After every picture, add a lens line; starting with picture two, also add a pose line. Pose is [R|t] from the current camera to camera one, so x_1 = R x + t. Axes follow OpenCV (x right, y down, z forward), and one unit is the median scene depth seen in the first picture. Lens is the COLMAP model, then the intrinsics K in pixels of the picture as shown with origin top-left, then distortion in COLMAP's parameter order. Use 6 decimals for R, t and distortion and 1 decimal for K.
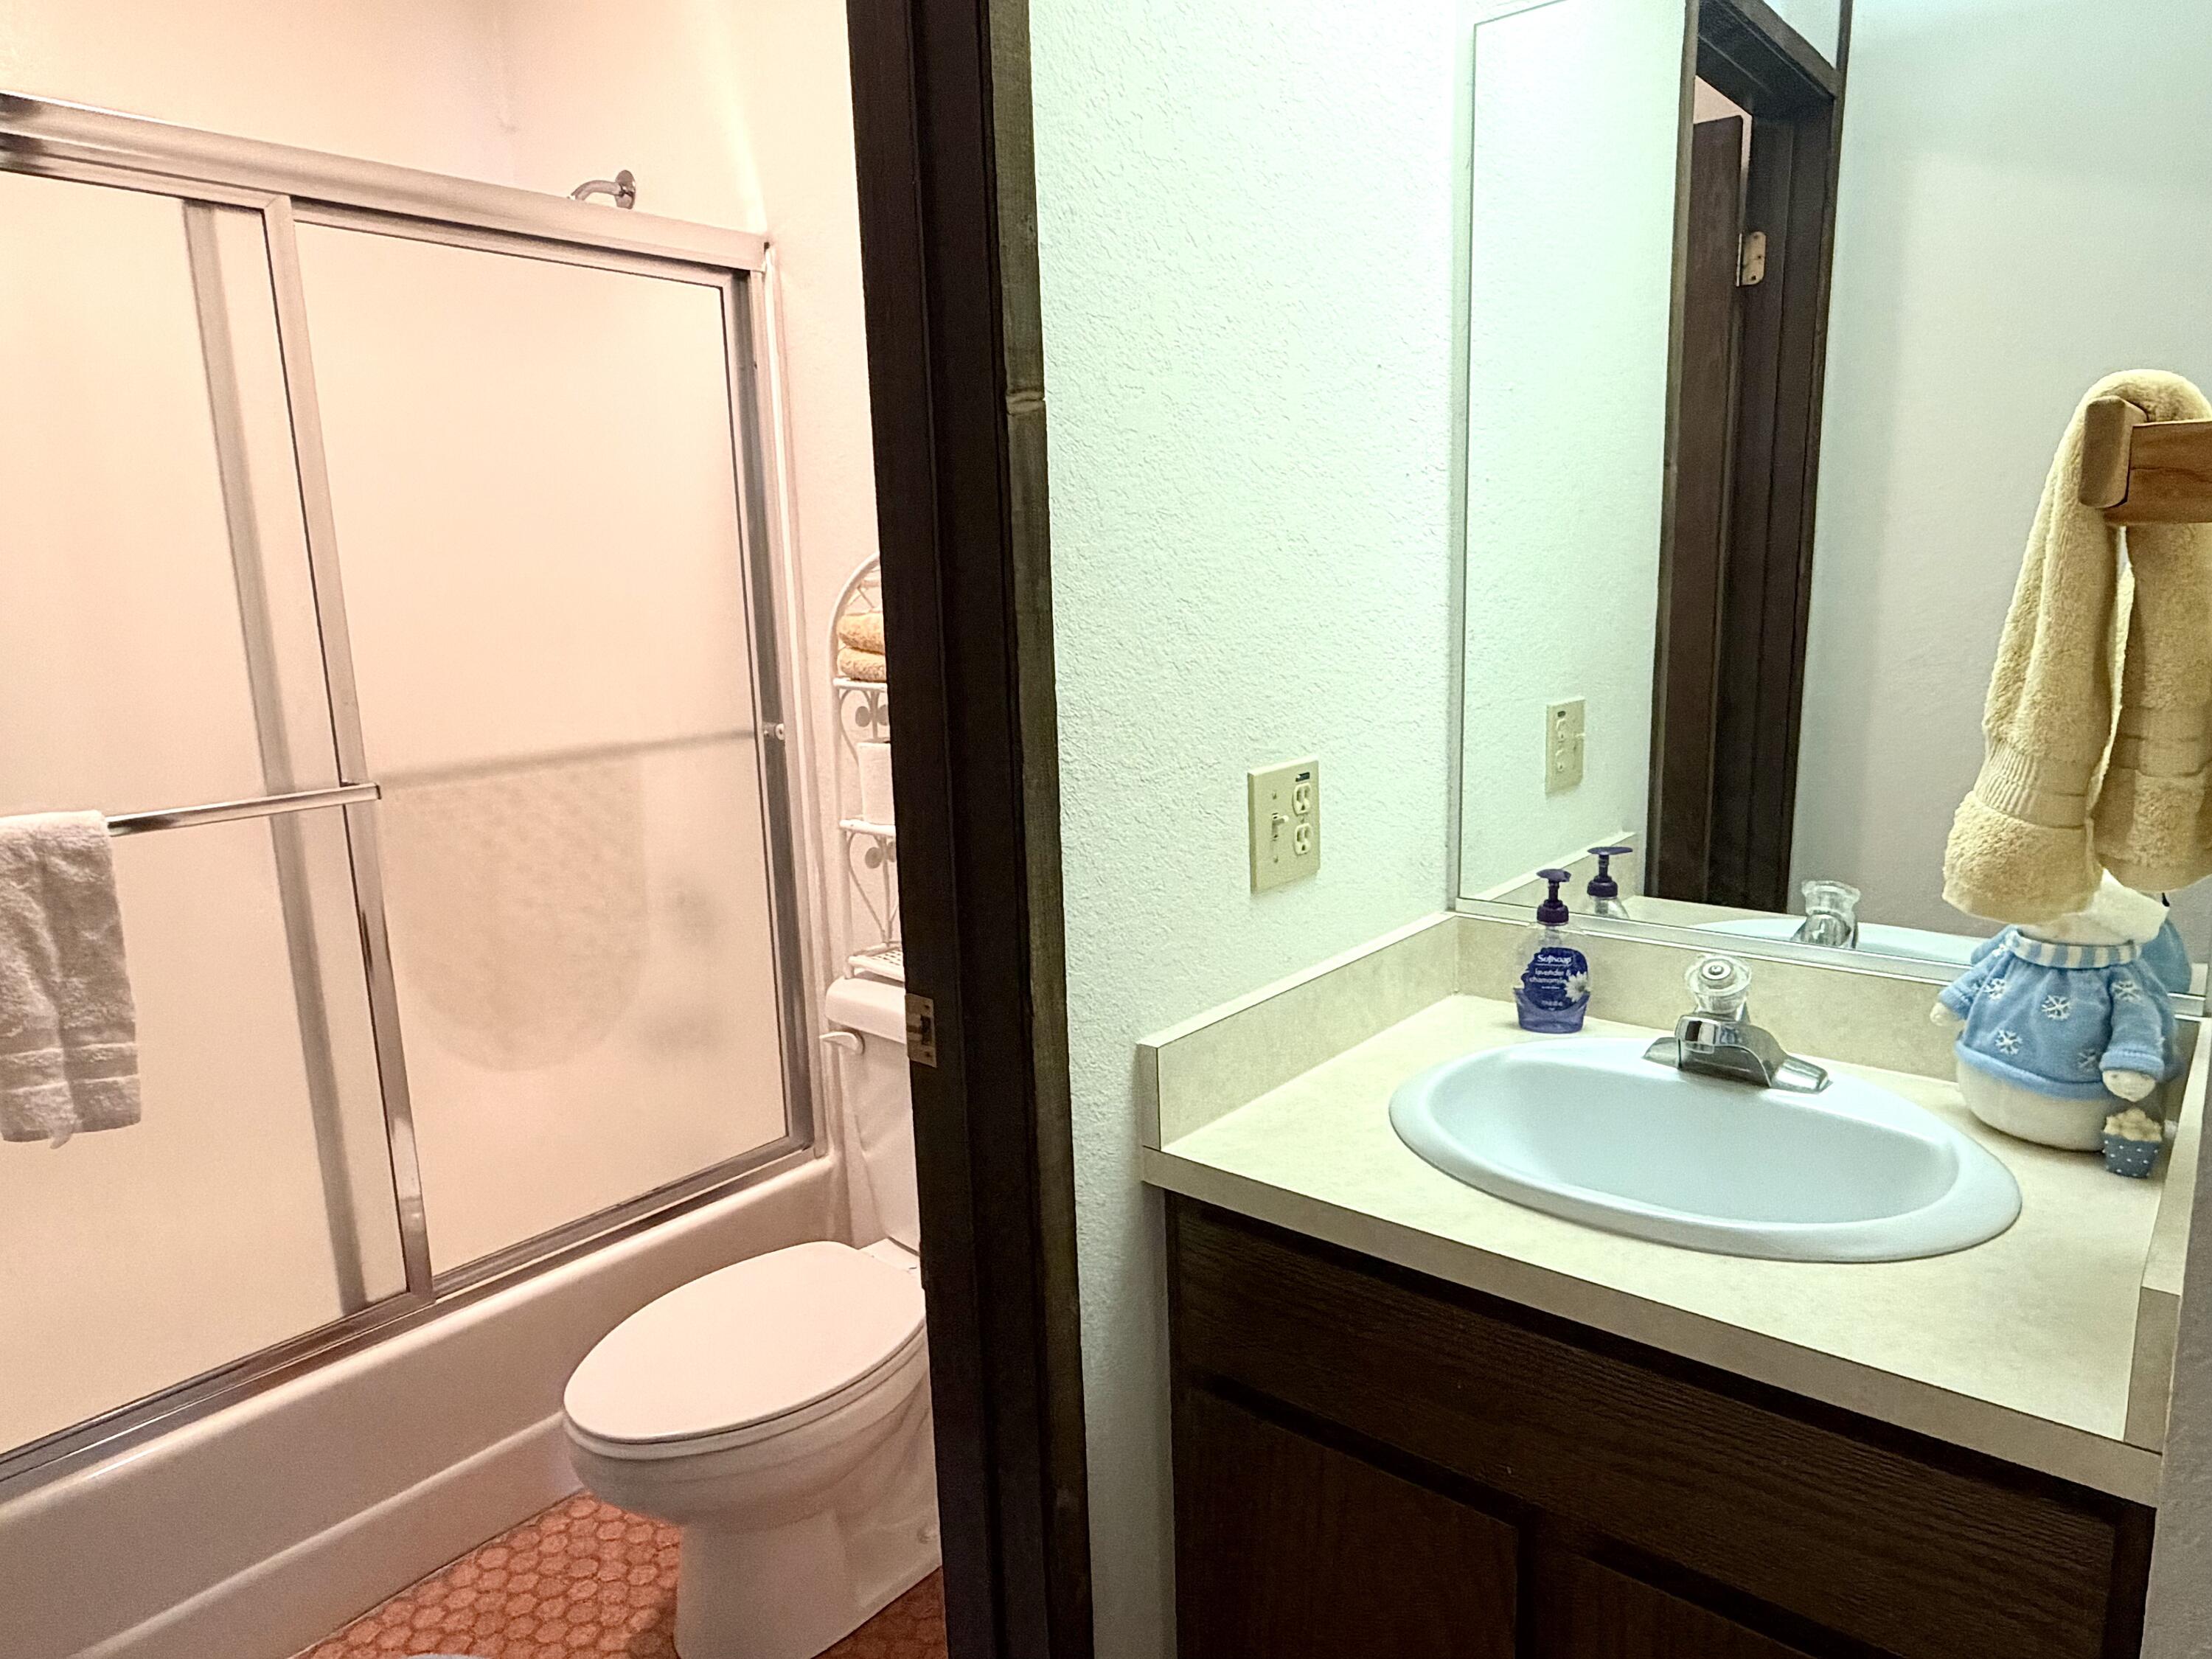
lens RADIAL K [[1414.6, 0, 1097.9], [0, 1414.6, 809.8], [0, 0, 1]] dist [0.000518, -0.002003]
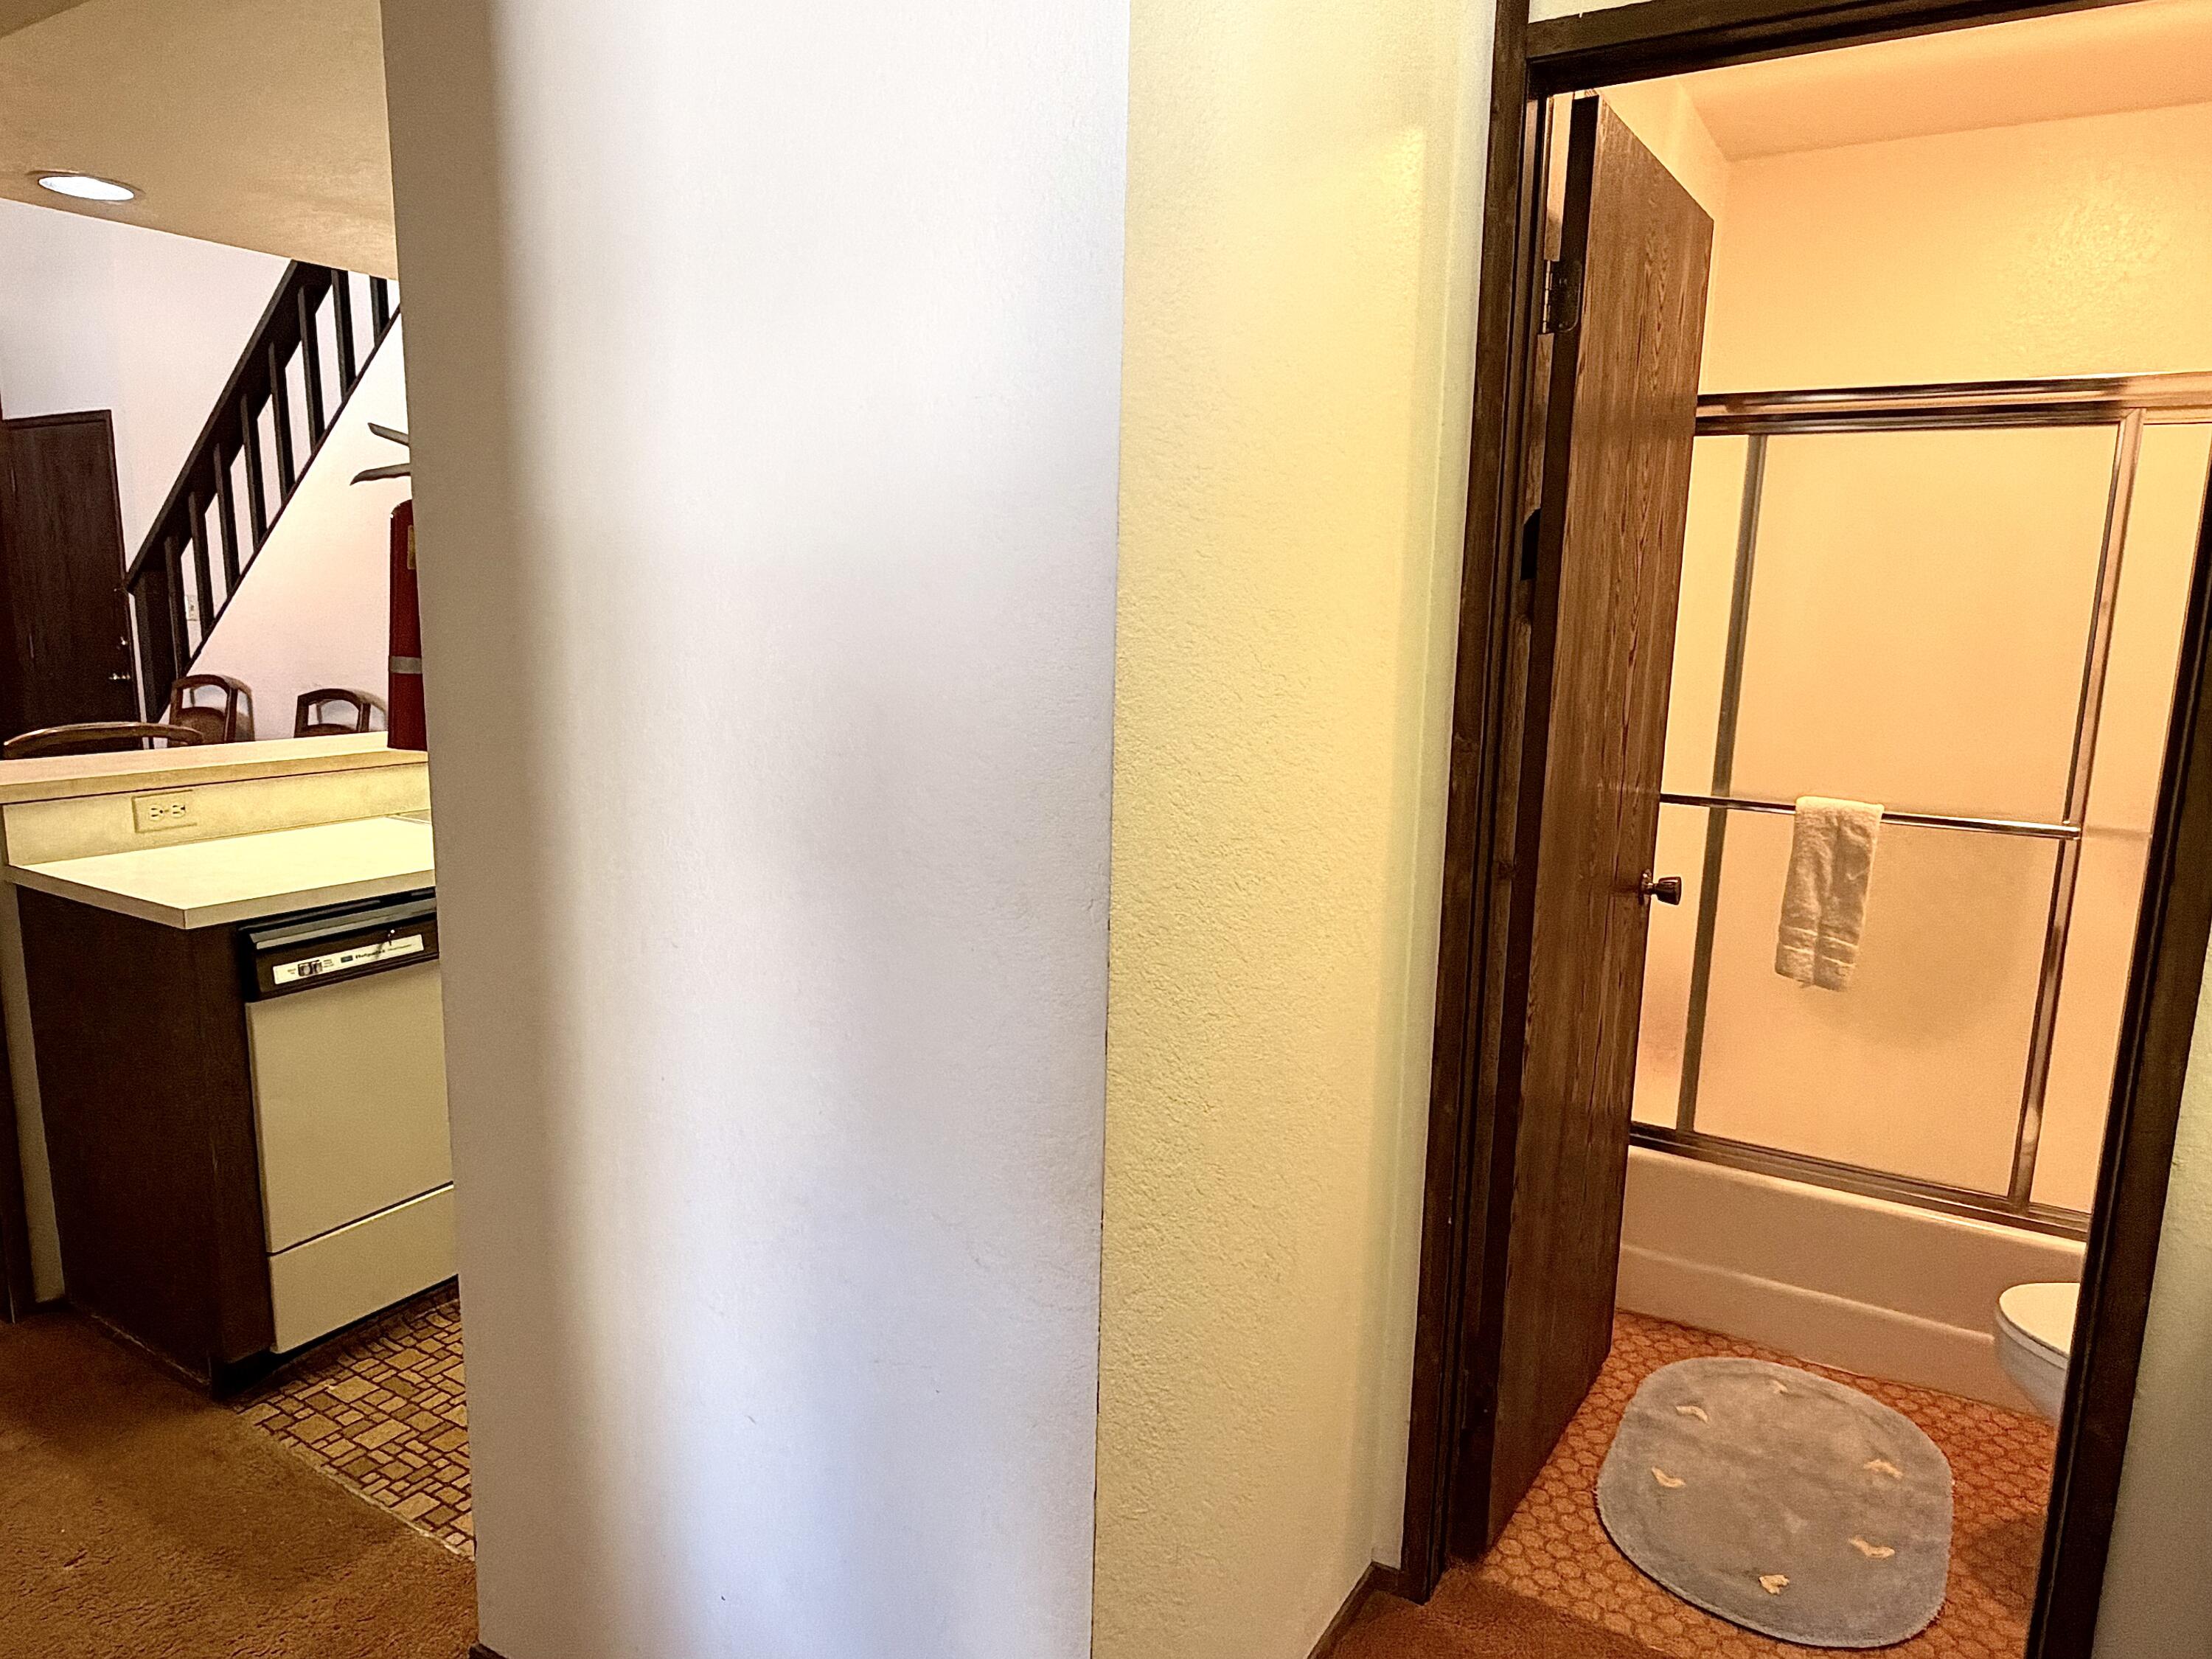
lens RADIAL K [[1414.6, 0, 1104.9], [0, 1414.6, 826.1], [0, 0, 1]] dist [0.000518, -0.002003]
pose [[0.156526, 0.209449, -0.965210, 0.774085], [-0.199398, 0.963834, 0.176815, -0.090622], [0.967336, 0.164785, 0.192629, -0.200560]]
